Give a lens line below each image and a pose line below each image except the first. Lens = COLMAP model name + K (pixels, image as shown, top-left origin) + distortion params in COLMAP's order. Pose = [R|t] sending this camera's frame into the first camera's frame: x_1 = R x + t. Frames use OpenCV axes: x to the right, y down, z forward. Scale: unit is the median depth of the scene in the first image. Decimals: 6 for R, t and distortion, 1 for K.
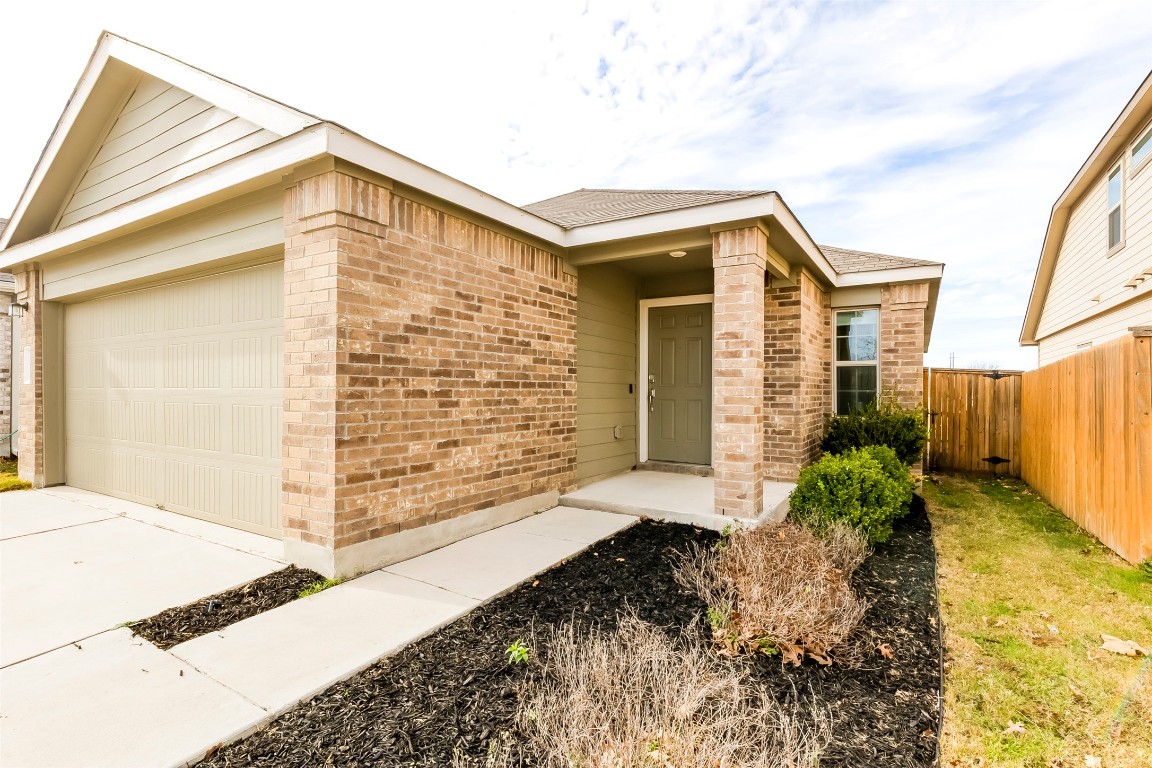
lens RADIAL K [[558.1, 0, 577.1], [0, 558.1, 389.3], [0, 0, 1]] dist [-0.001143, -0.000222]
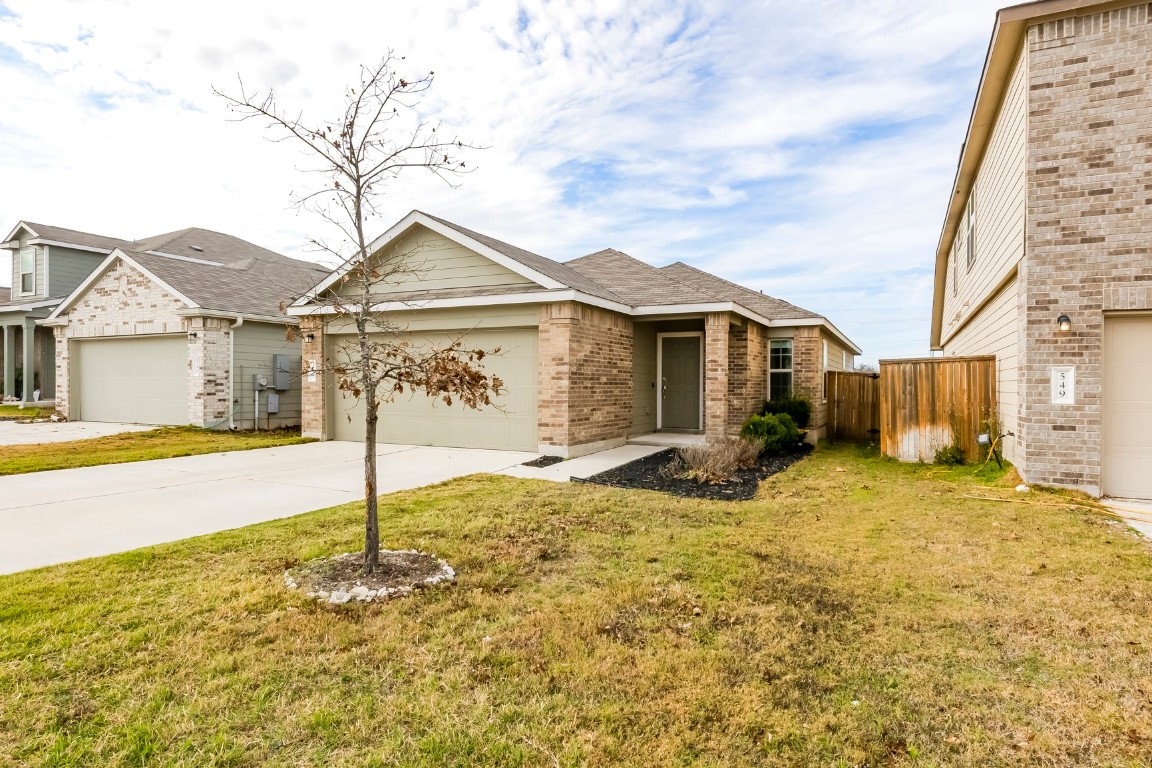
lens RADIAL K [[651.1, 0, 576.0], [0, 651.1, 384.0], [0, 0, 1]] dist [-0.000059, 0.000502]
pose [[0.996061, 0.001996, 0.088647, -0.440494], [-0.002024, 0.999998, 0.000231, -0.006107], [-0.088646, -0.000410, 0.996063, -1.353231]]
